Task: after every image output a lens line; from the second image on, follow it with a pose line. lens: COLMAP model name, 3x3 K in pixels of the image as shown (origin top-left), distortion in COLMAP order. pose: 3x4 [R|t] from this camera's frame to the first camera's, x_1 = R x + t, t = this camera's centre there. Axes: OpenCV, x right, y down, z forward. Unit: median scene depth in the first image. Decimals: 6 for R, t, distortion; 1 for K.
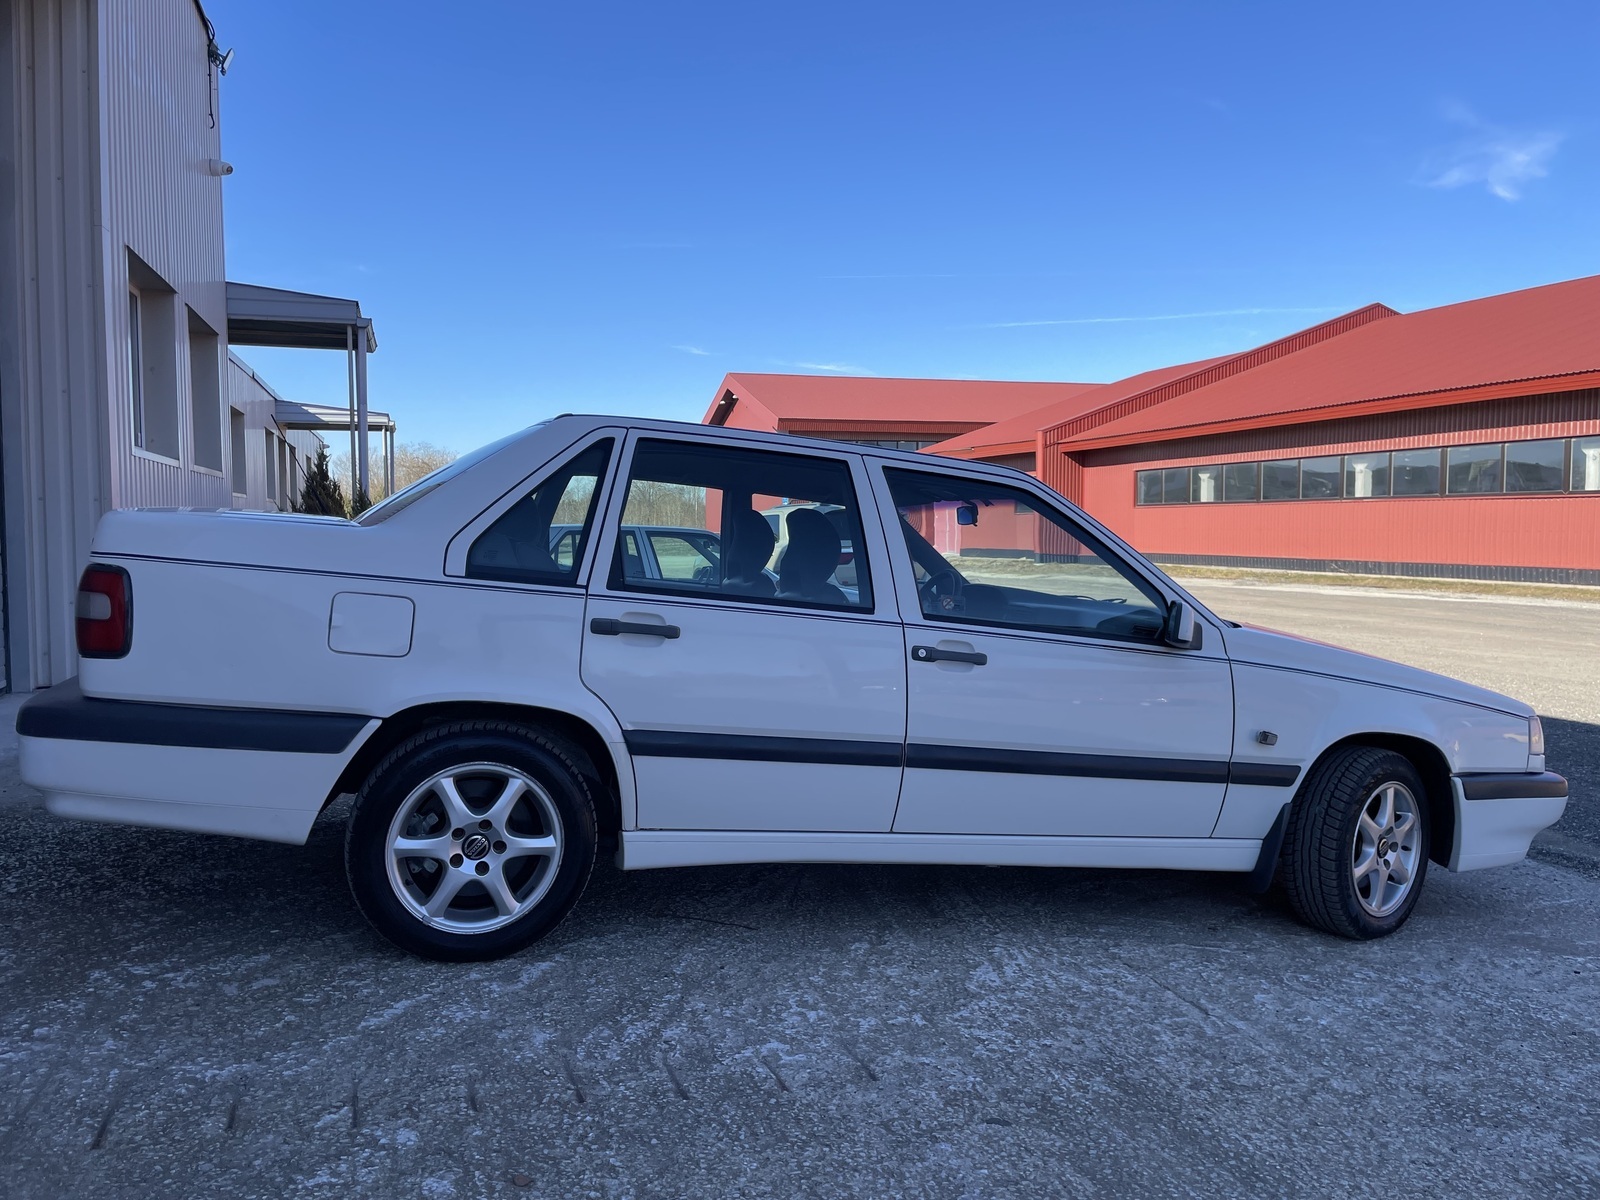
lens RADIAL K [[1215.6, 0, 792.4], [0, 1215.6, 588.5], [0, 0, 1]] dist [0.050135, -0.057159]
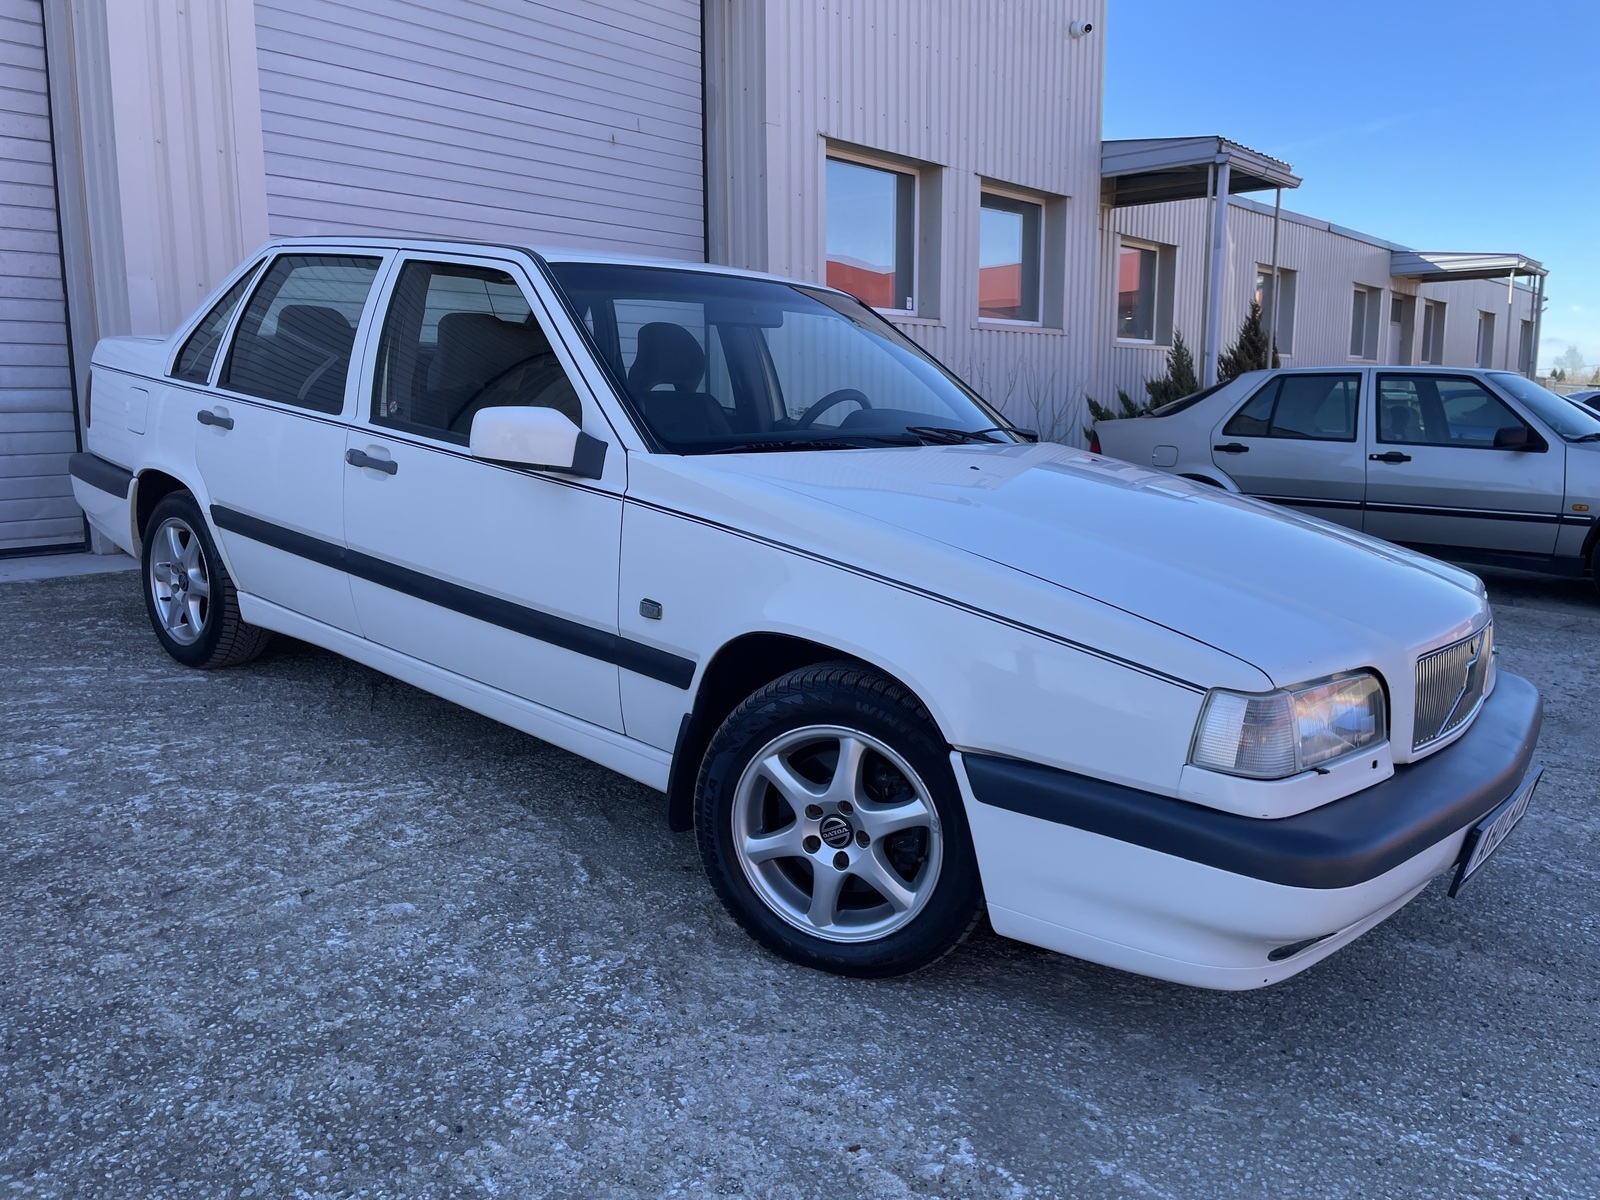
lens RADIAL K [[1215.6, 0, 798.3], [0, 1215.6, 593.2], [0, 0, 1]] dist [0.050135, -0.057159]
pose [[0.522929, 0.126769, -0.842897, 1.144386], [-0.037668, 0.991350, 0.125727, 0.025805], [0.851543, -0.033996, 0.523181, 0.808111]]
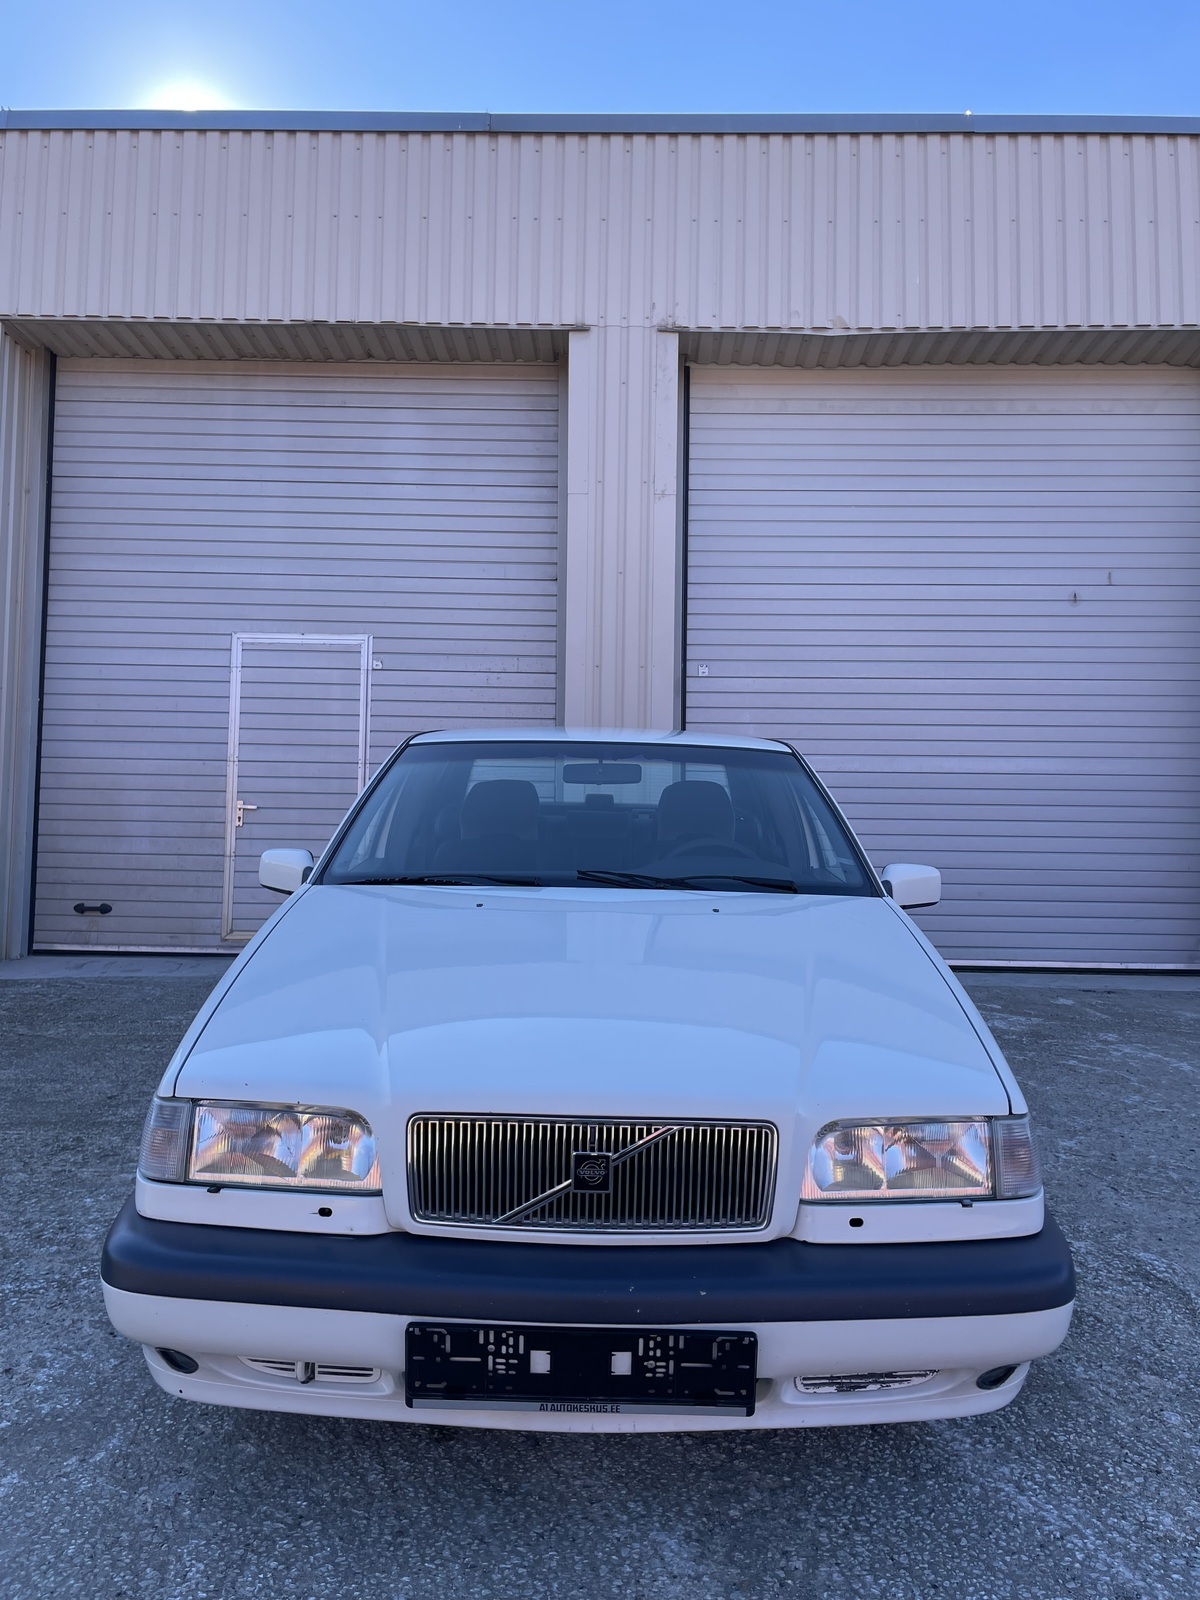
lens RADIAL K [[1215.6, 0, 603.1], [0, 1215.6, 804.0], [0, 0, 1]] dist [0.050135, -0.057159]
pose [[-0.303594, -0.048420, -0.951570, 1.333910], [-0.062690, 0.997559, -0.030760, -0.015554], [0.950737, 0.050316, -0.305889, 1.704160]]
